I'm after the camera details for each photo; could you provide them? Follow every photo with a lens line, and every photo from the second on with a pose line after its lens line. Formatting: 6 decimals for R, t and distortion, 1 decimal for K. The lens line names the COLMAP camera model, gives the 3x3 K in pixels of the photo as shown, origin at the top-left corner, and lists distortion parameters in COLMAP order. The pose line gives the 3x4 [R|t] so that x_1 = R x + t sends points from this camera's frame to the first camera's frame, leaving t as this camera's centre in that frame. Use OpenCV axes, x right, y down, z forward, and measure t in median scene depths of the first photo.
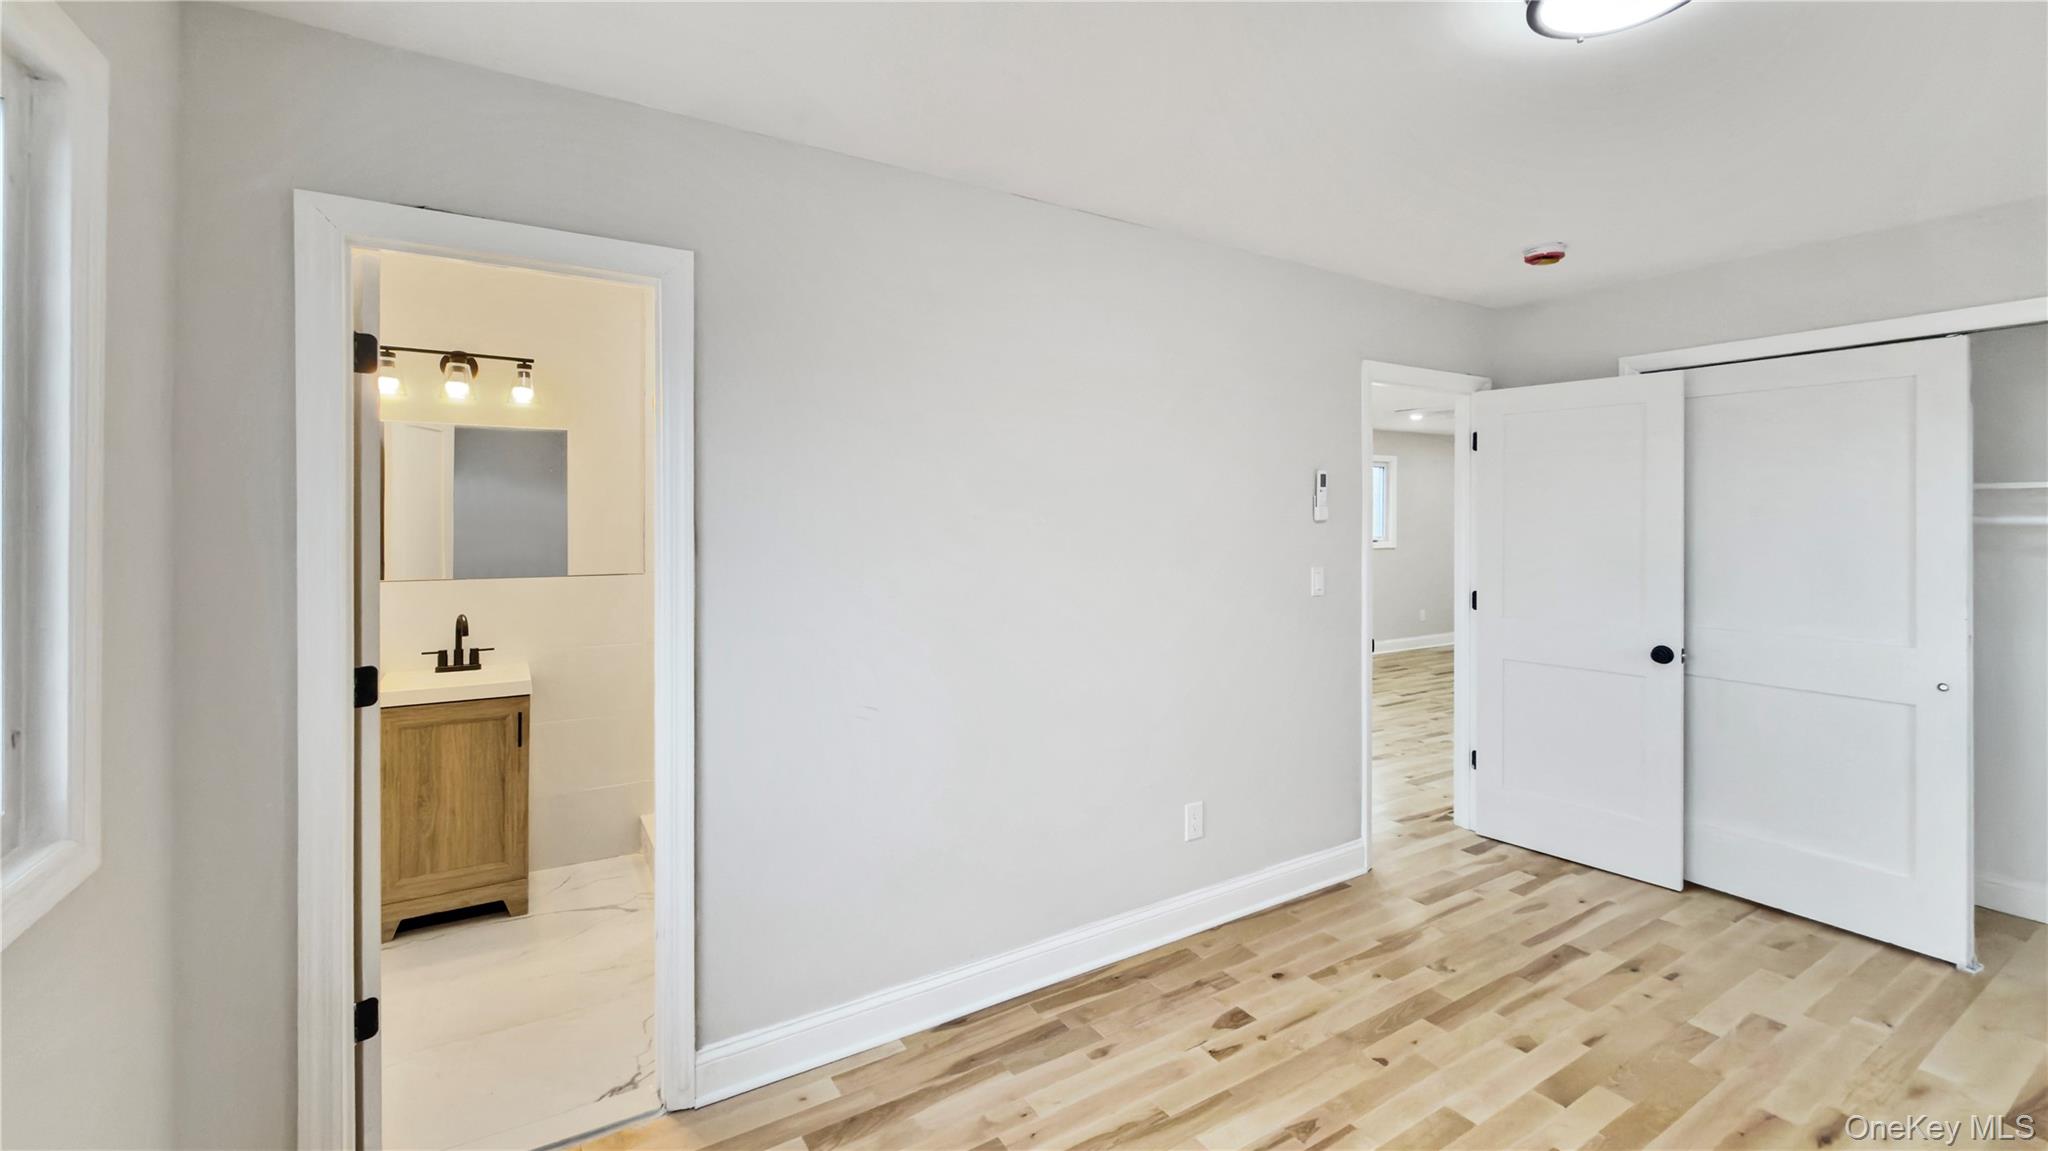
lens RADIAL K [[857.9, 0, 1022.7], [0, 857.9, 530.2], [0, 0, 1]] dist [0.000725, 0.000238]
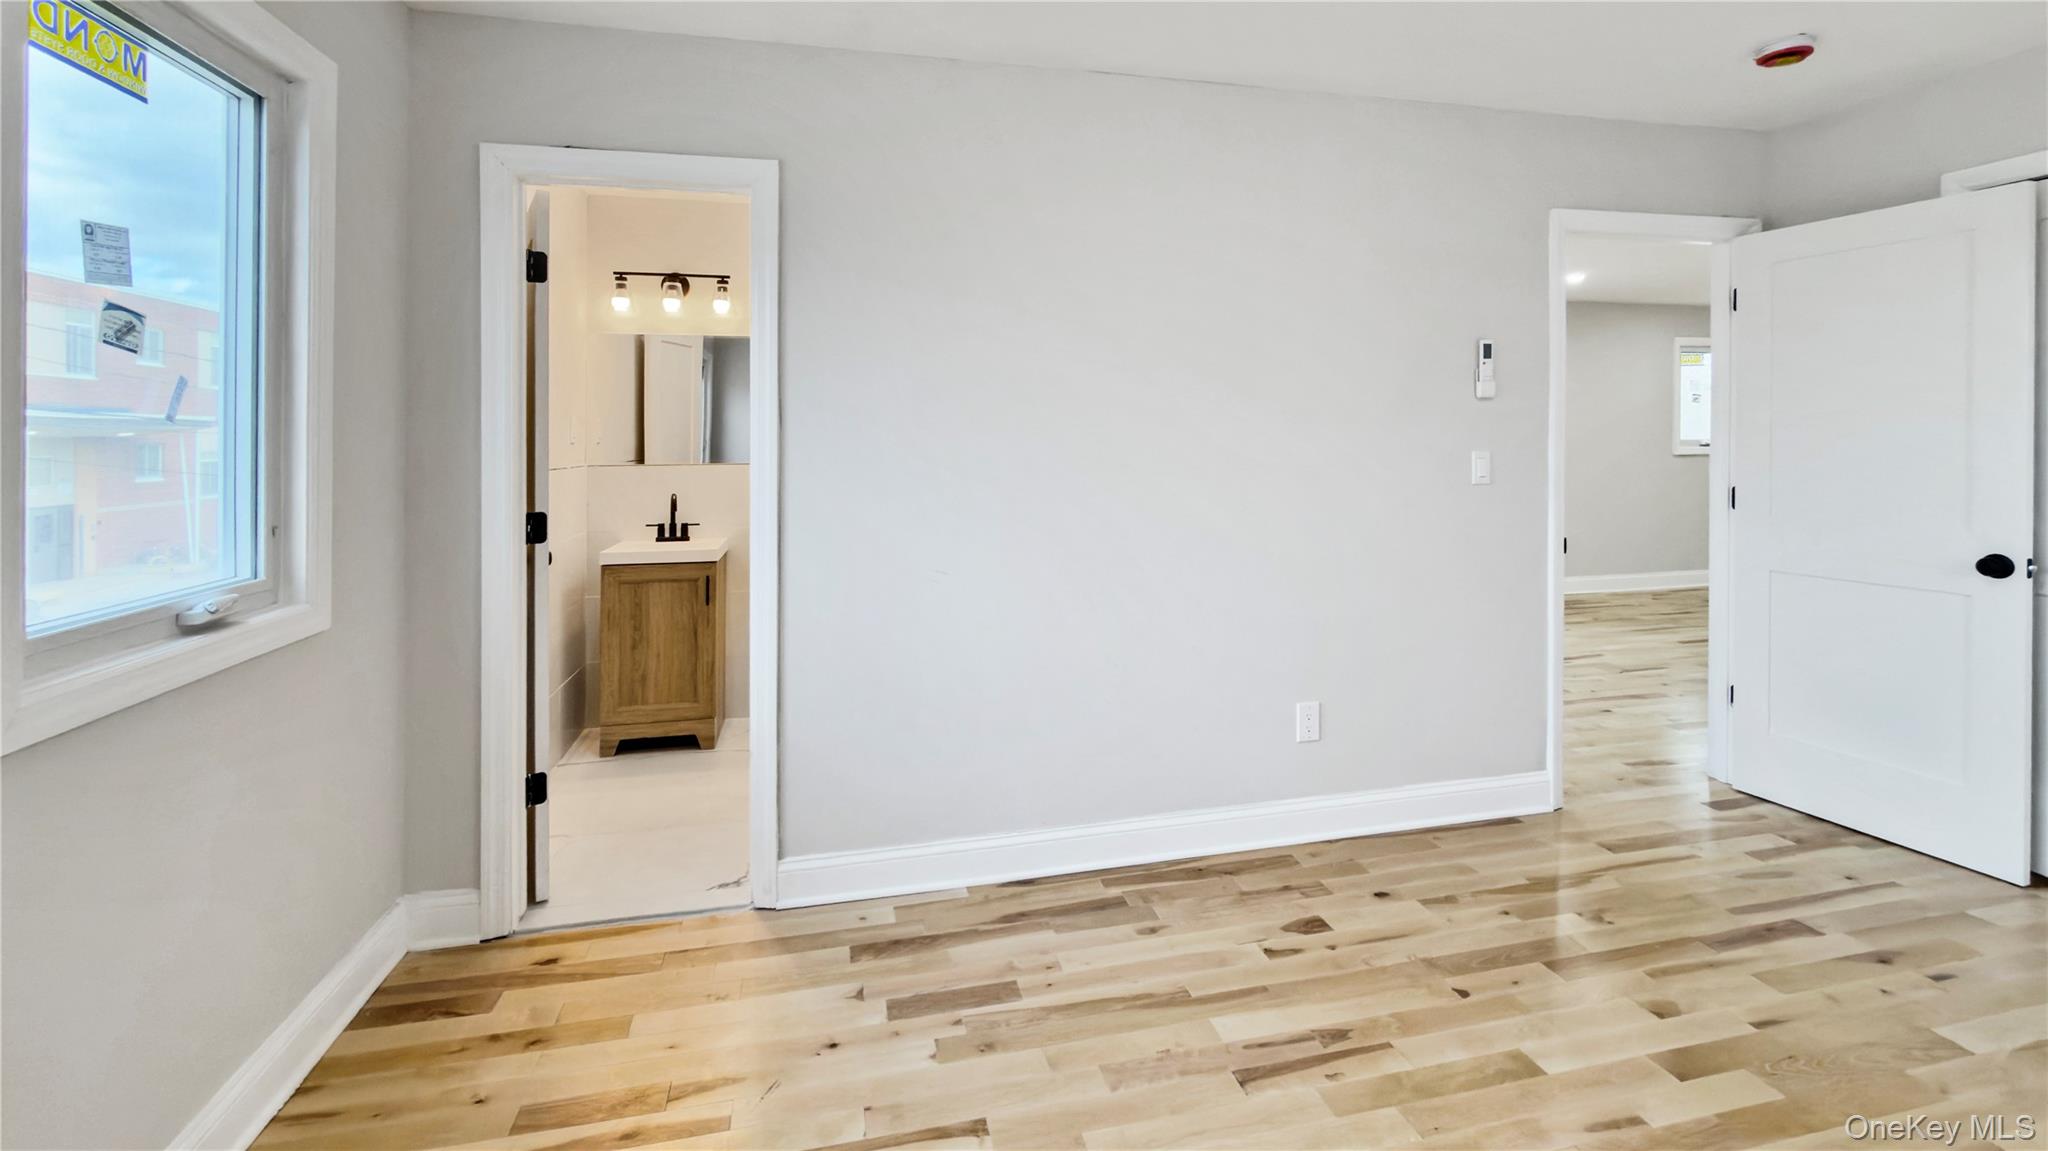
lens RADIAL K [[894.7, 0, 1015.6], [0, 894.7, 450.6], [0, 0, 1]] dist [0.000307, -0.000044]
pose [[0.944162, -0.004687, -0.329447, 0.220137], [0.004636, 0.999989, -0.000940, 0.046116], [0.329448, -0.000640, 0.944173, -0.013156]]
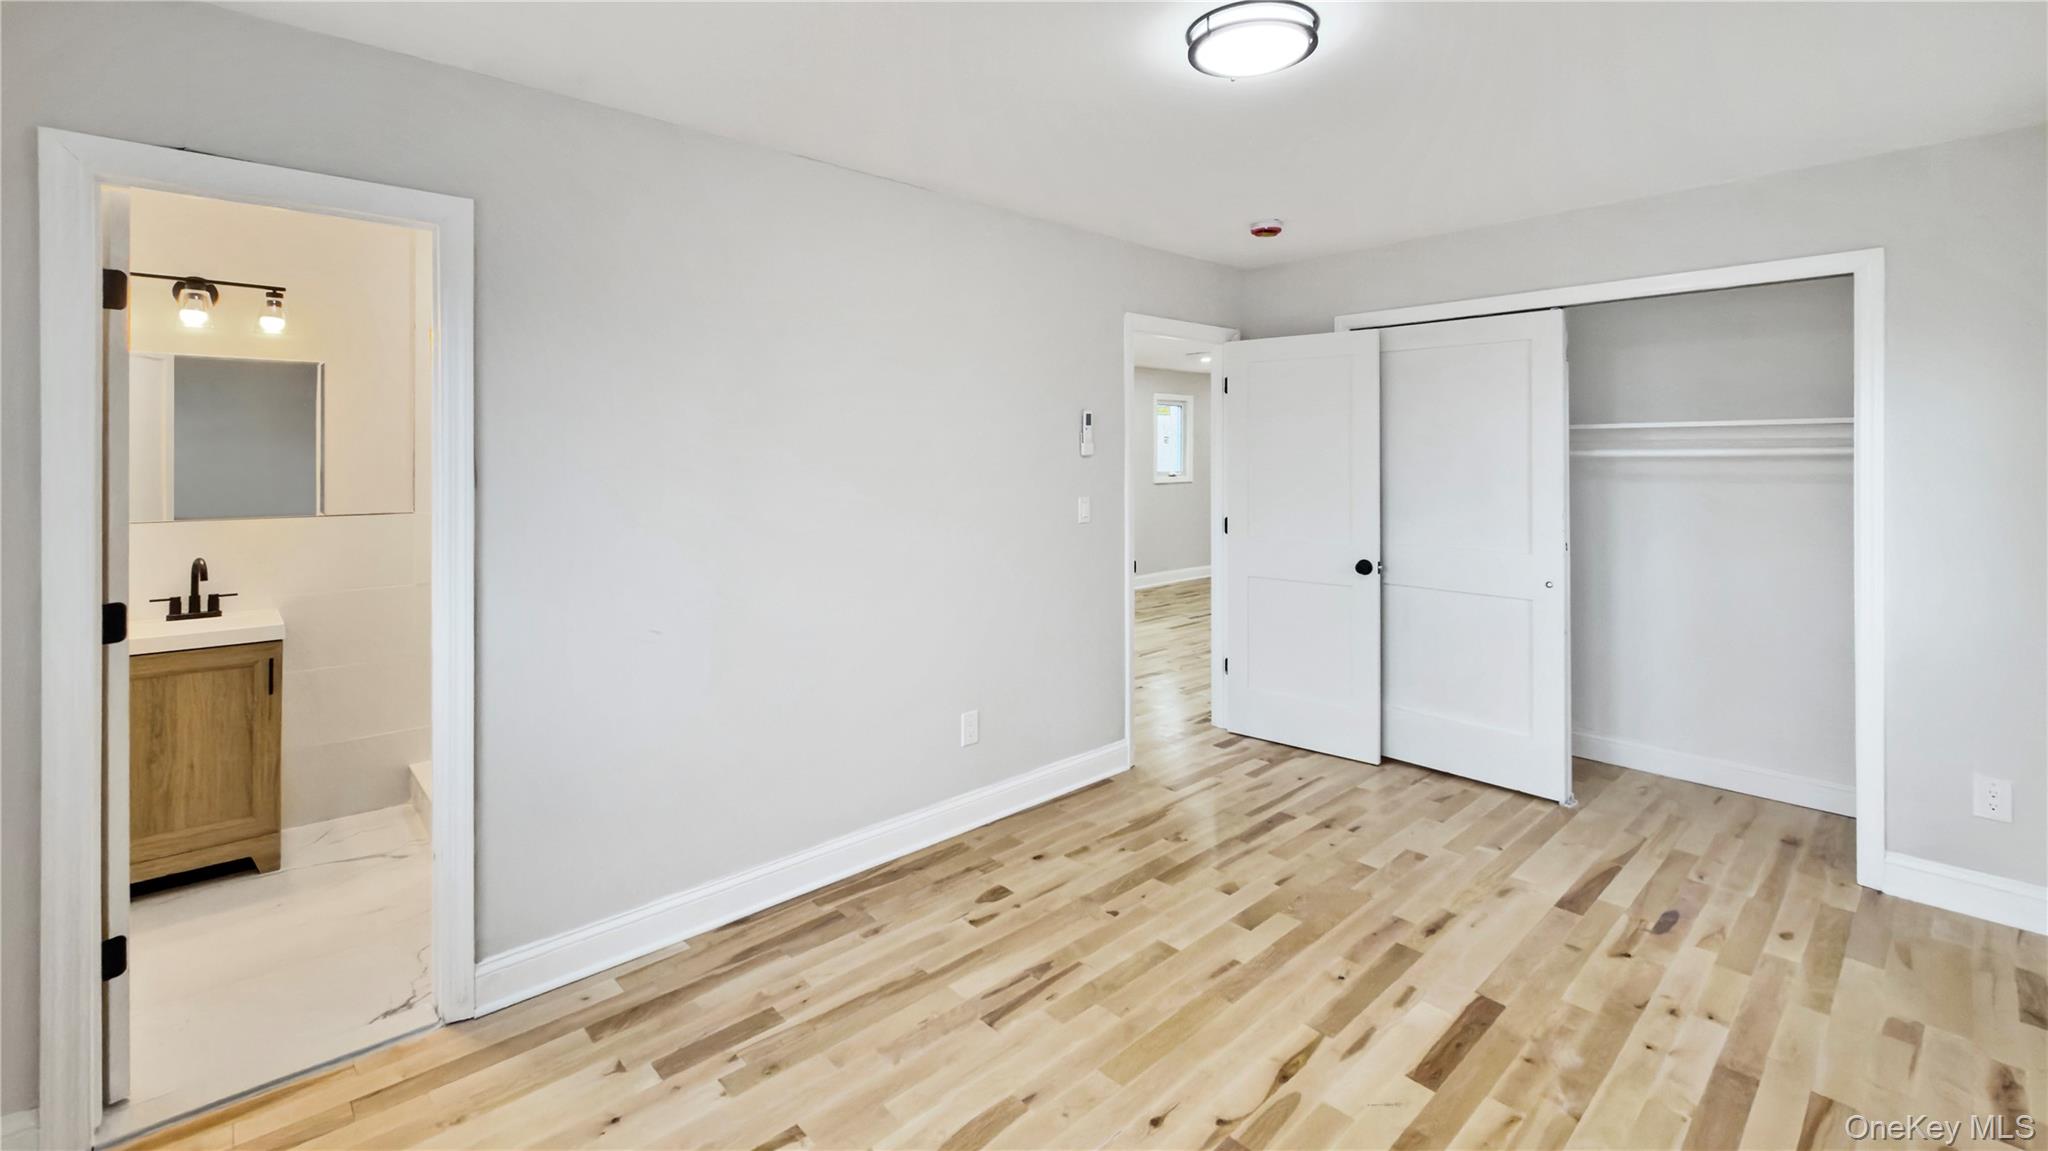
lens RADIAL K [[892.6, 0, 1021.3], [0, 892.6, 457.9], [0, 0, 1]] dist [0.000298, -0.000311]
pose [[0.981862, -0.003154, 0.189573, 0.048046], [0.005171, 0.999935, -0.010144, 0.003701], [-0.189528, 0.010941, 0.981814, -0.141604]]
